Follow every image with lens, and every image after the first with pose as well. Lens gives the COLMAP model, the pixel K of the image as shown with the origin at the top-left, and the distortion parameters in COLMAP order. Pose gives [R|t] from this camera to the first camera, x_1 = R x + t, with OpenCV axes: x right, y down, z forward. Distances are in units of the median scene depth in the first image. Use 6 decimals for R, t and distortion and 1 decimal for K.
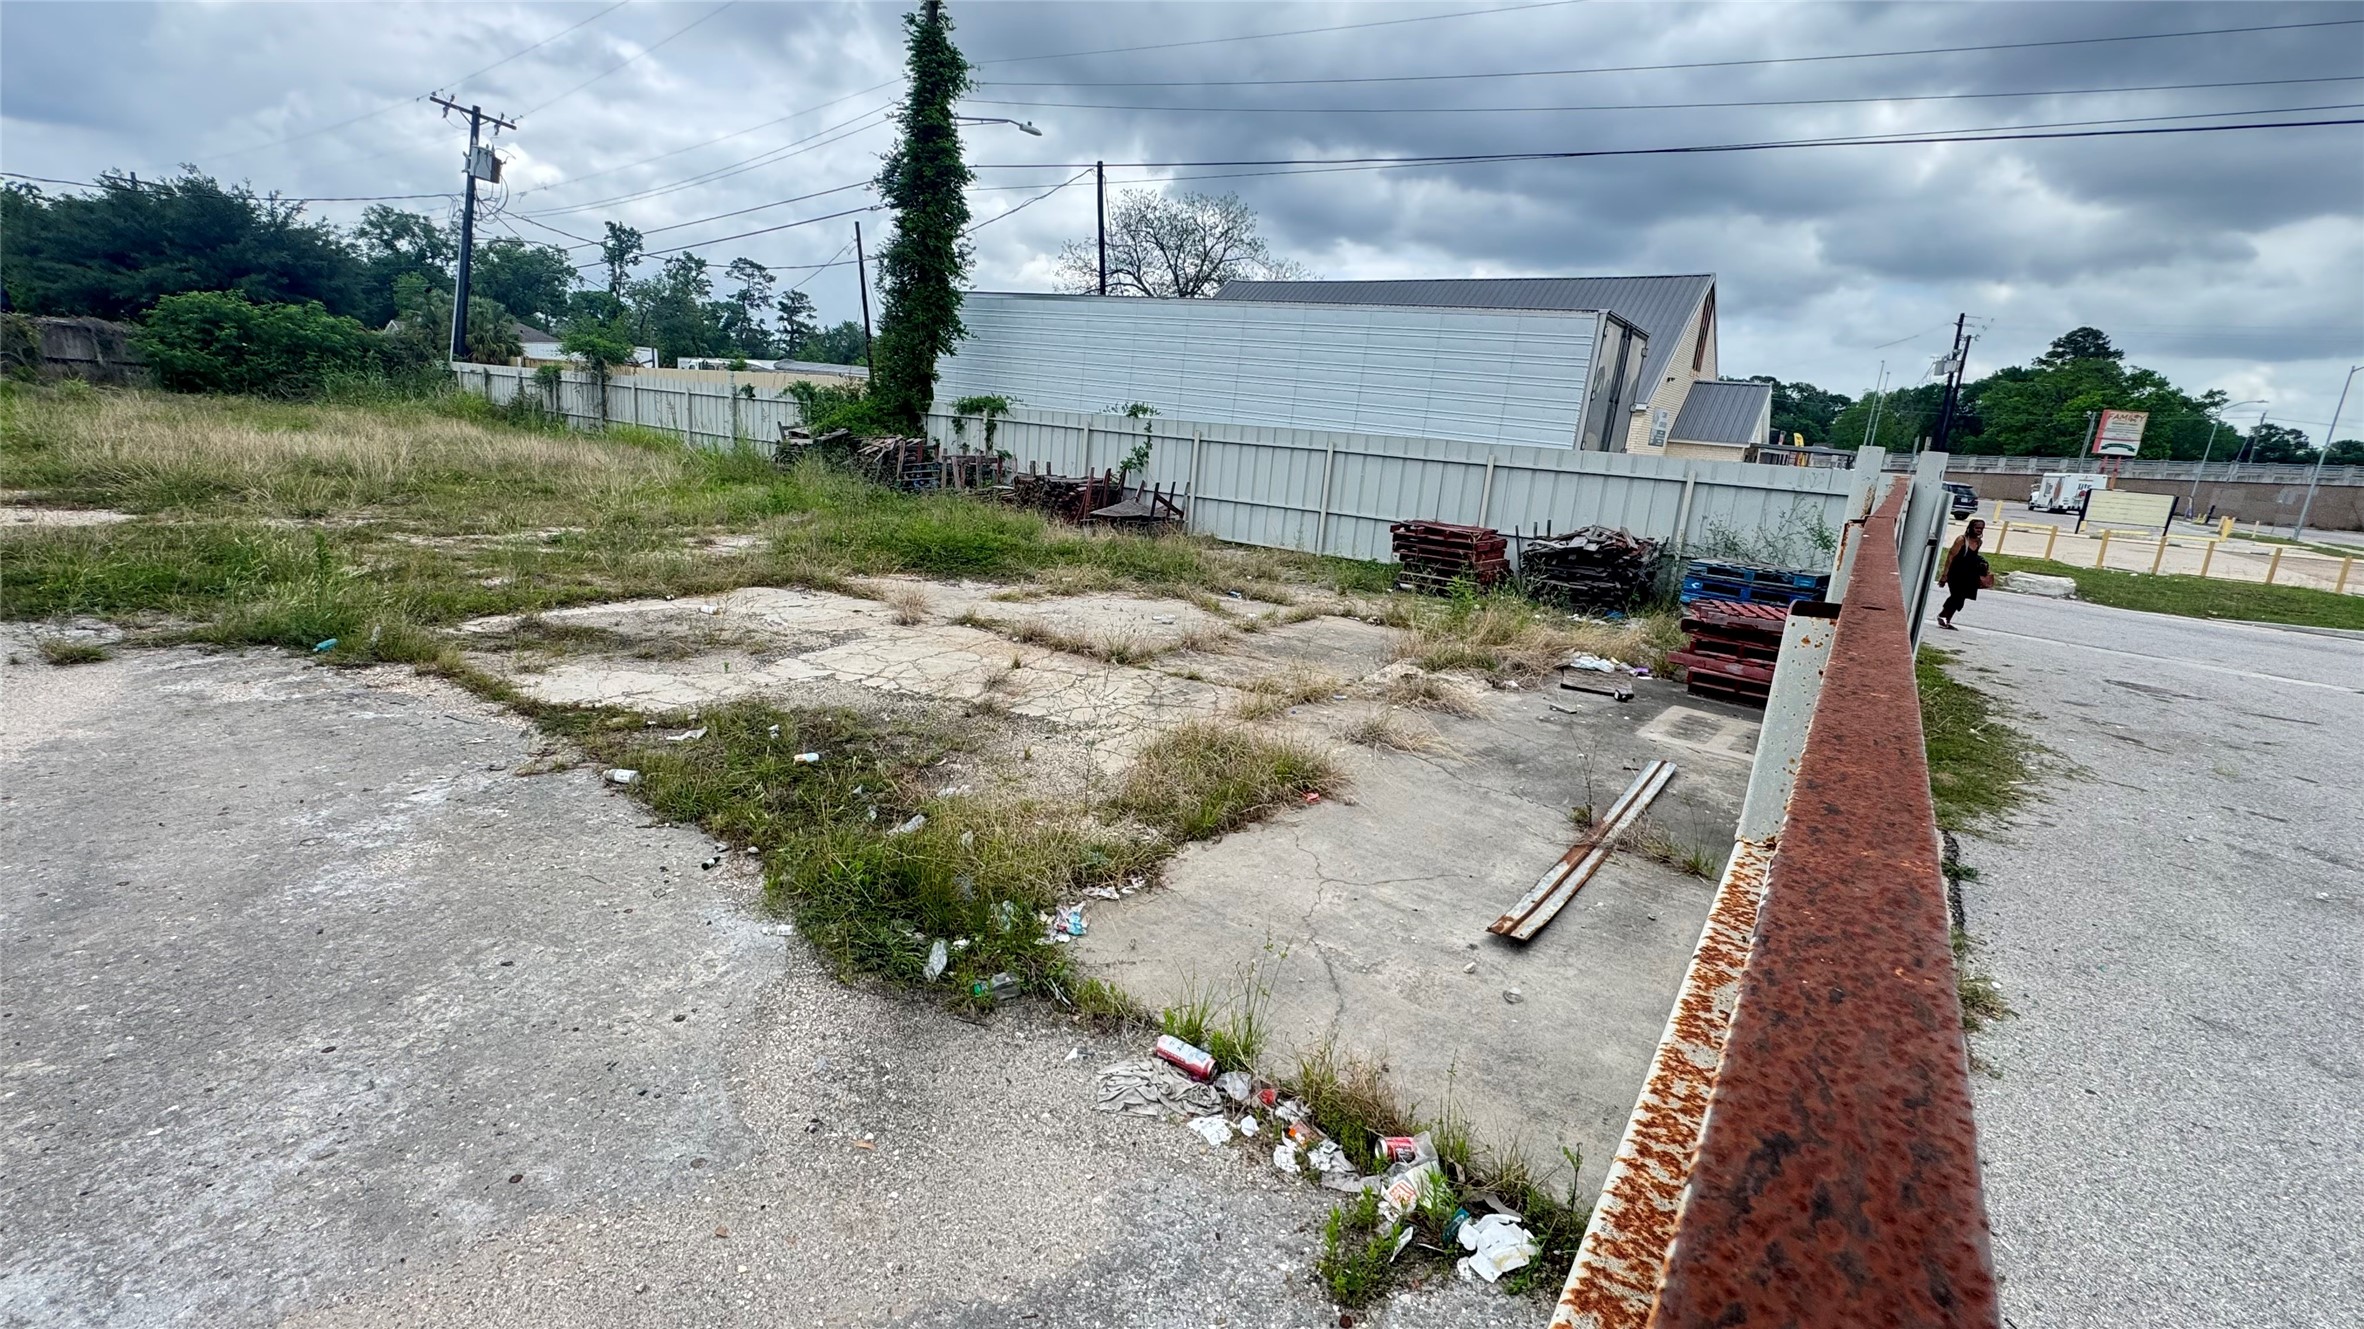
lens RADIAL K [[1017.8, 0, 1182.9], [0, 1017.8, 661.1], [0, 0, 1]] dist [-0.001547, -0.000072]
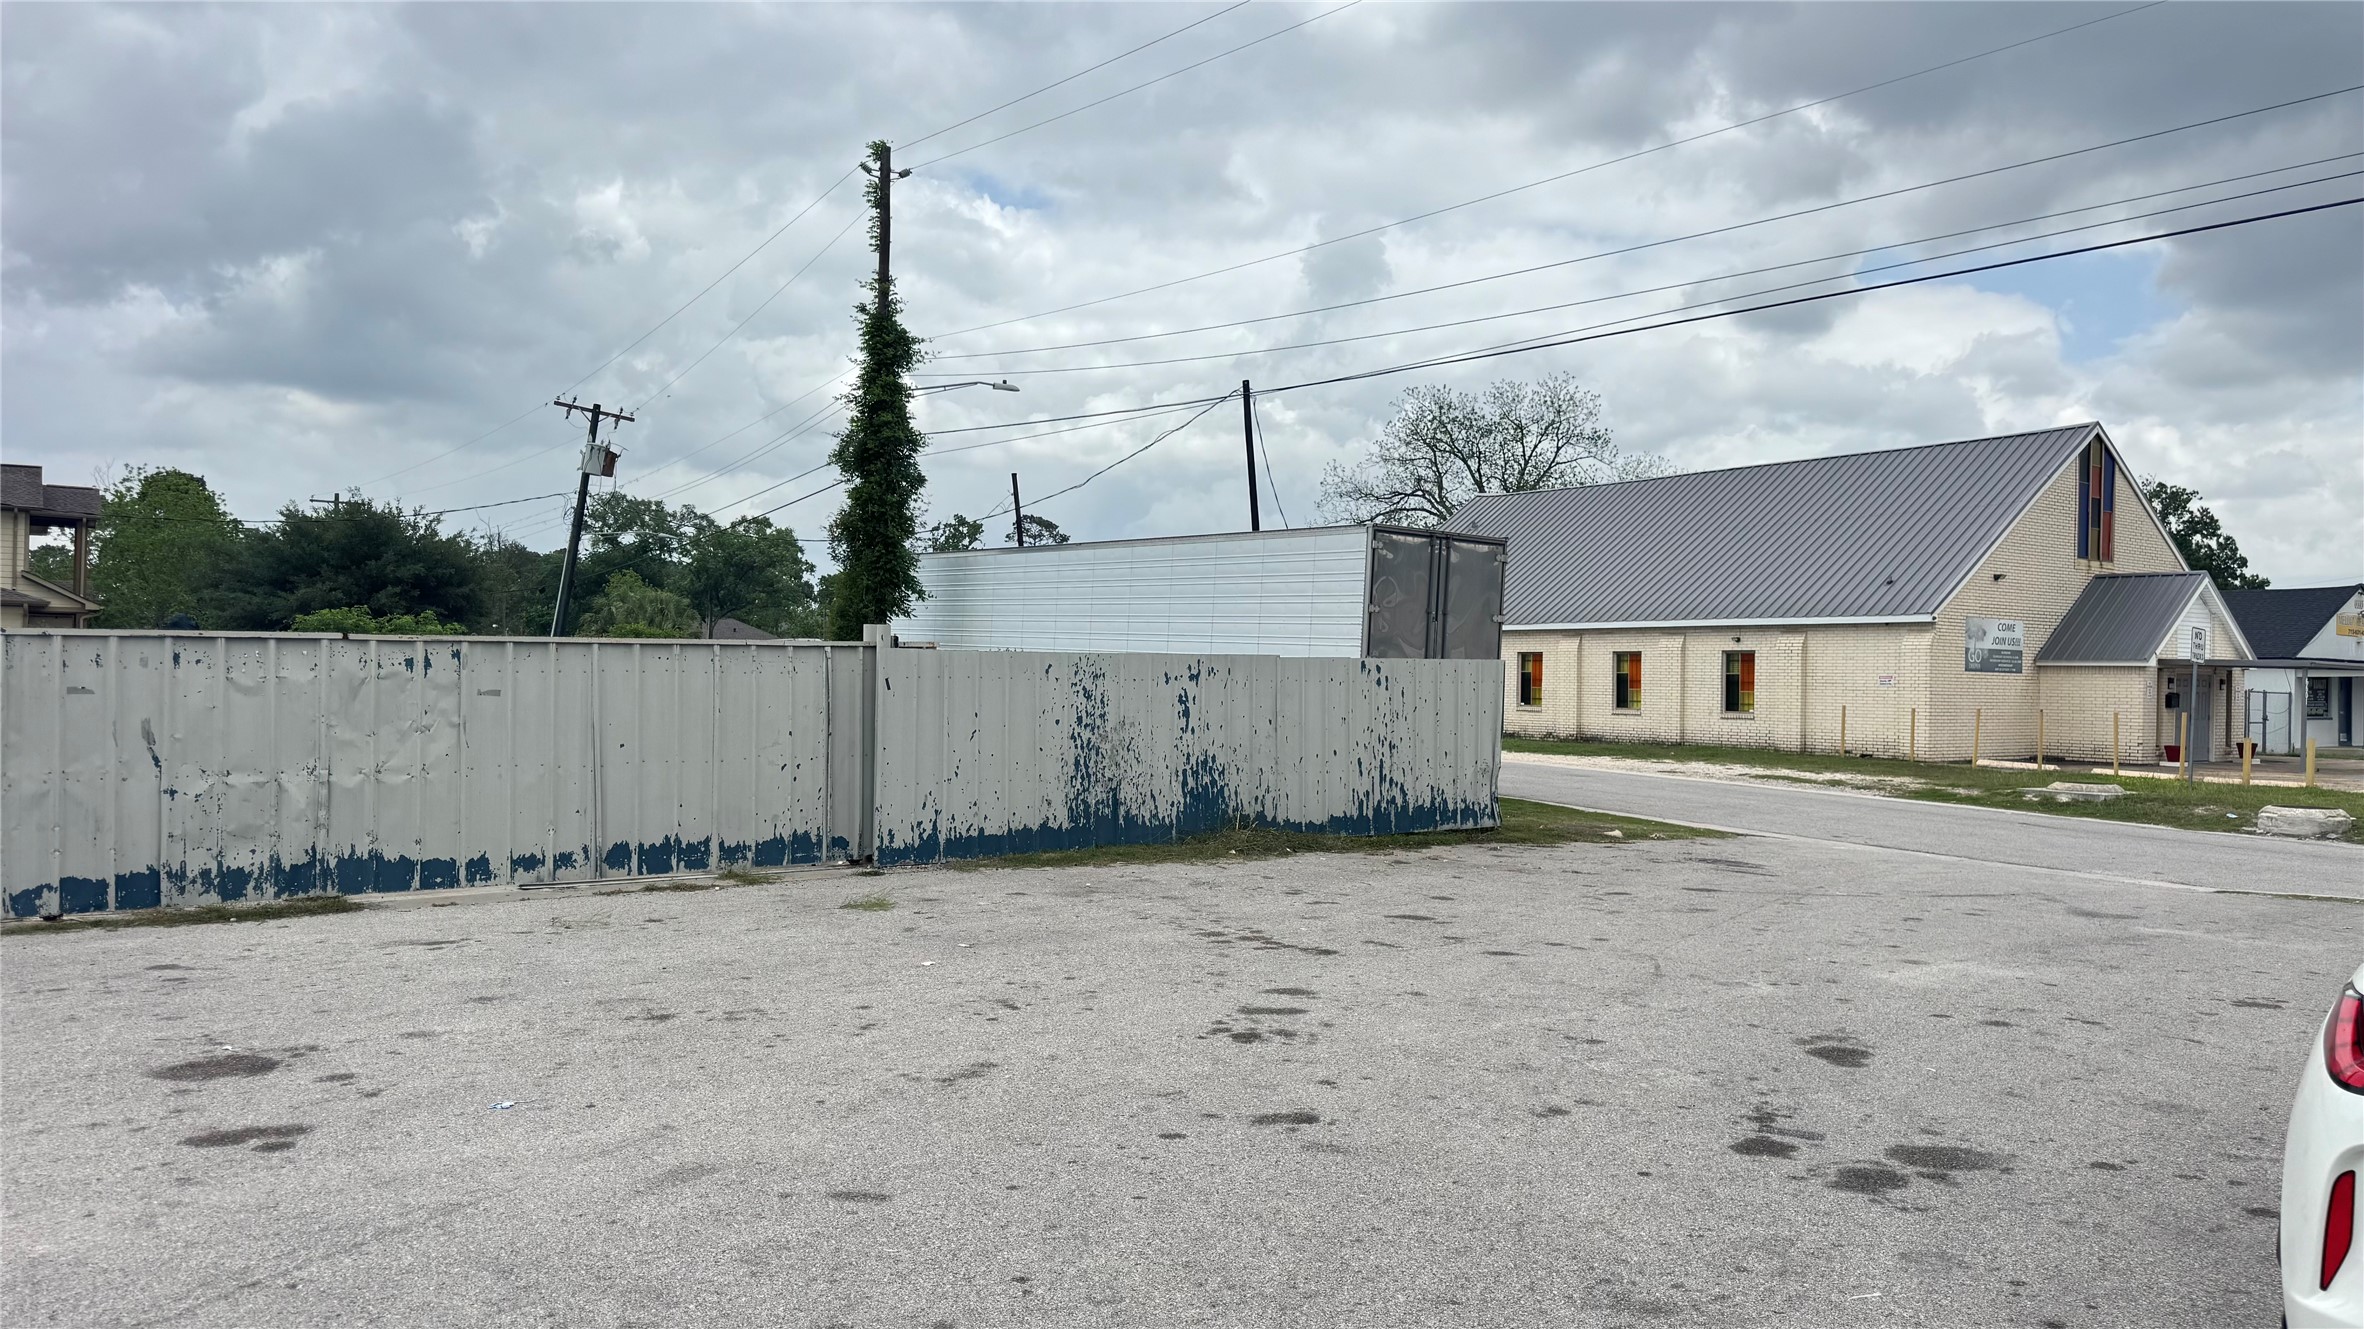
lens RADIAL K [[1648.2, 0, 1192.9], [0, 1648.2, 673.7], [0, 0, 1]] dist [0.139695, -0.223529]
pose [[0.946255, -0.059996, -0.317809, 1.437129], [-0.022669, 0.967924, -0.250220, 0.374501], [0.322627, 0.243976, 0.914542, -0.902563]]
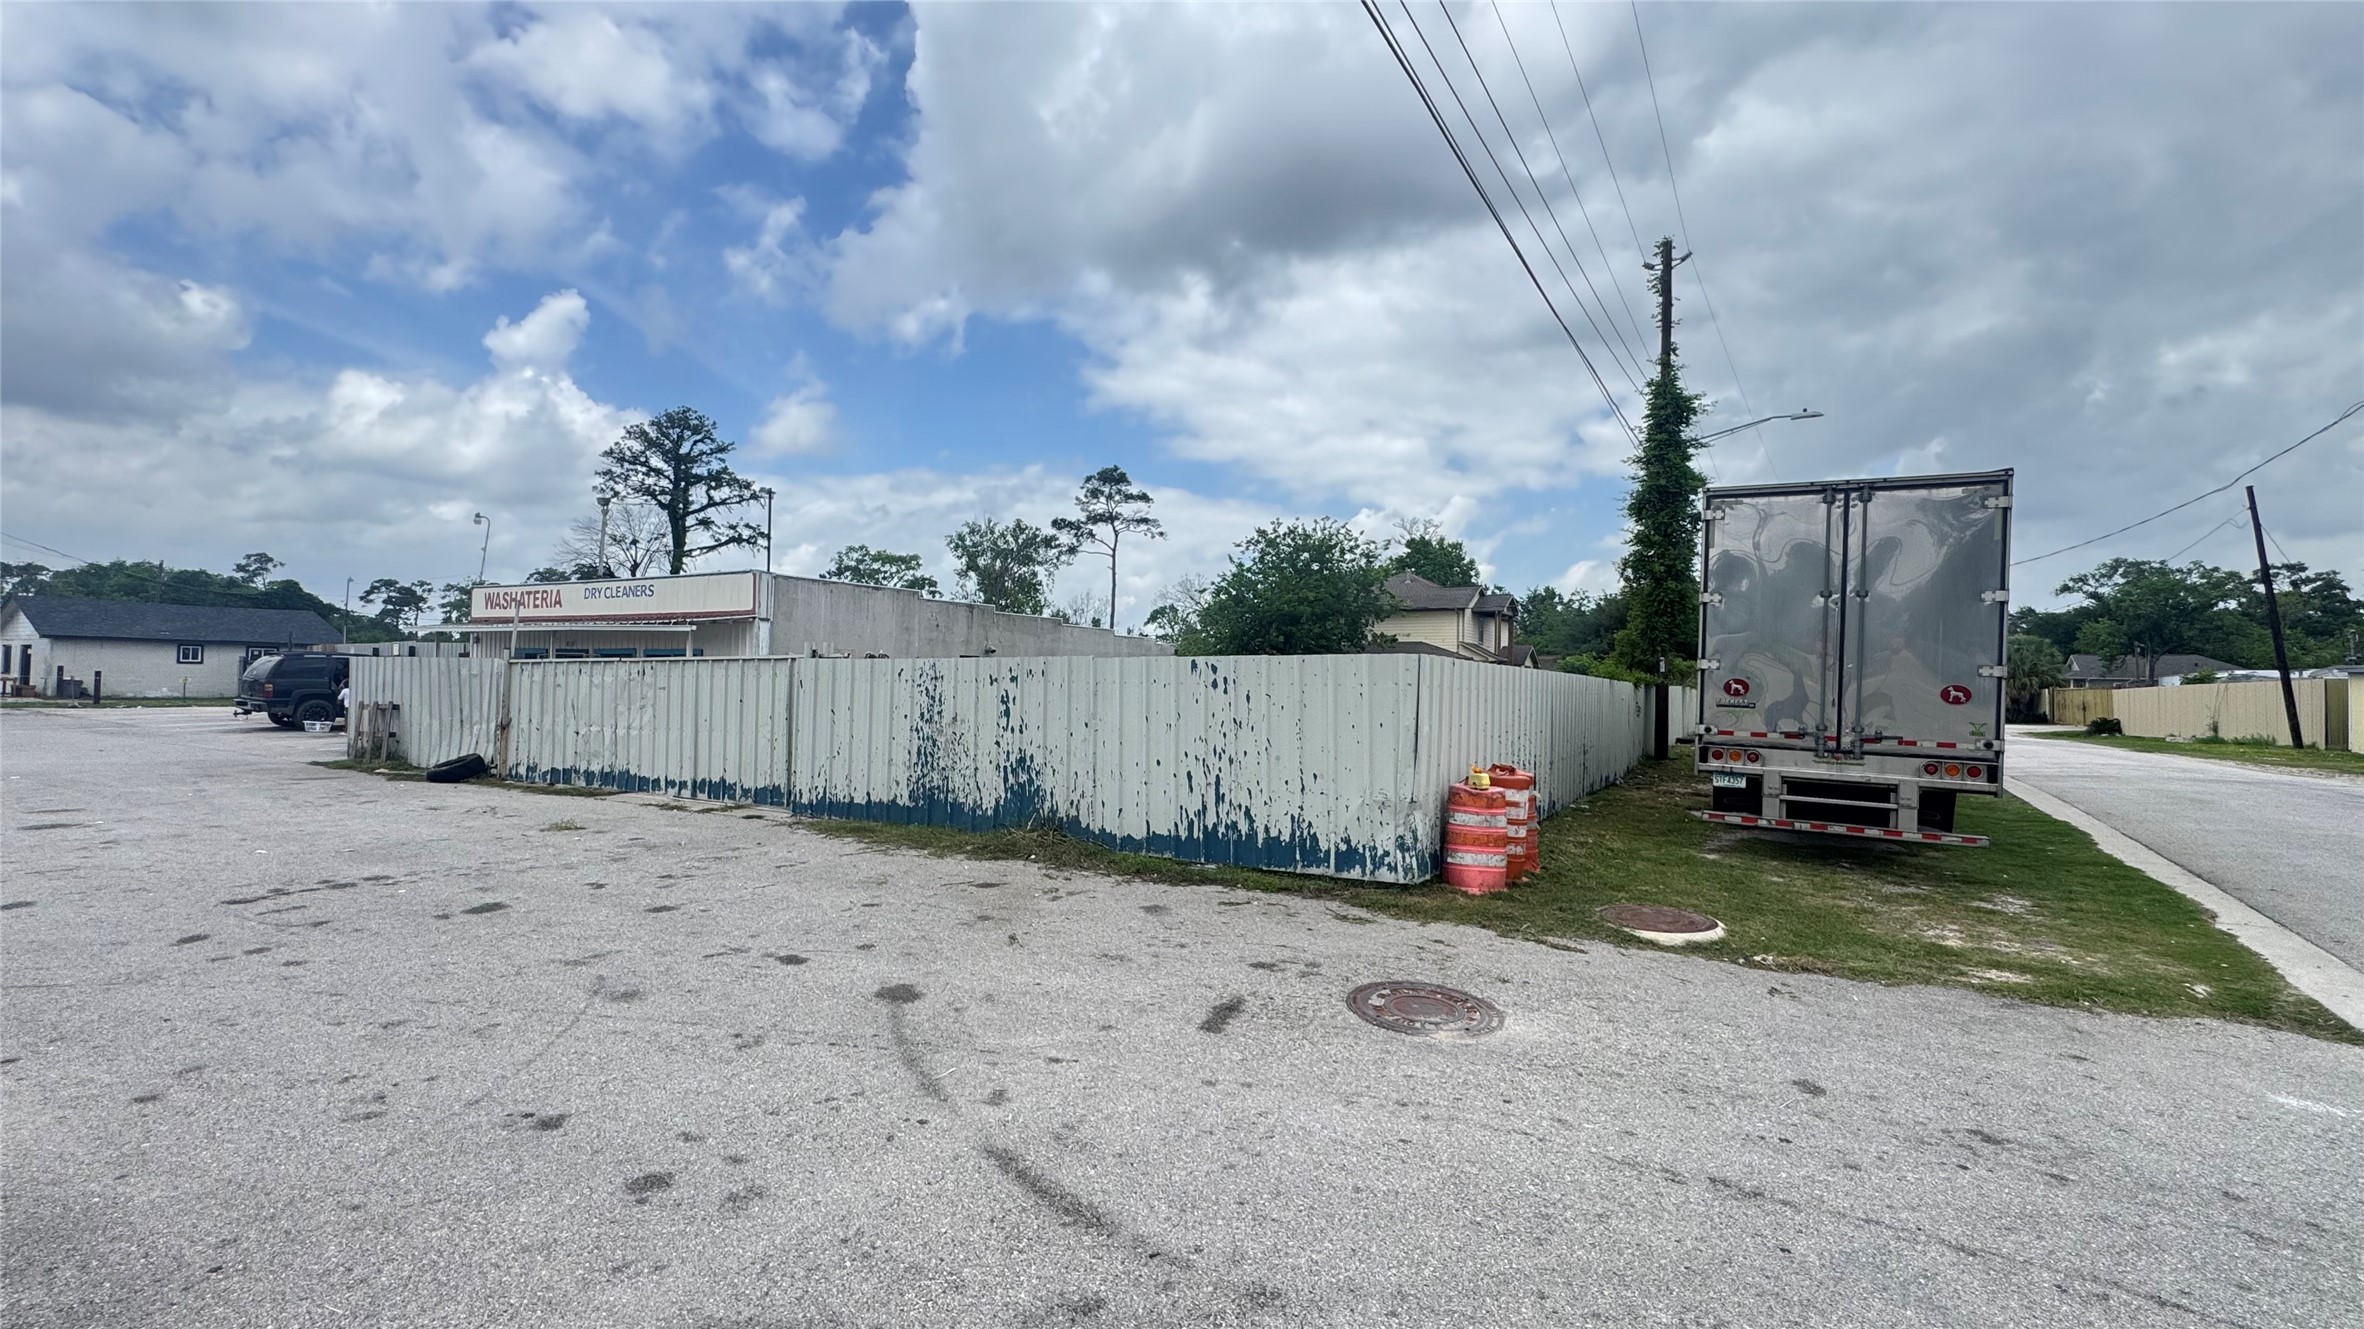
lens RADIAL K [[996.4, 0, 1179.7], [0, 996.4, 662.6], [0, 0, 1]] dist [-0.002542, 0.000041]
pose [[0.088341, -0.094451, -0.991602, 2.125254], [-0.245437, 0.962737, -0.113567, -0.074529], [0.965379, 0.253408, 0.061867, 1.164347]]
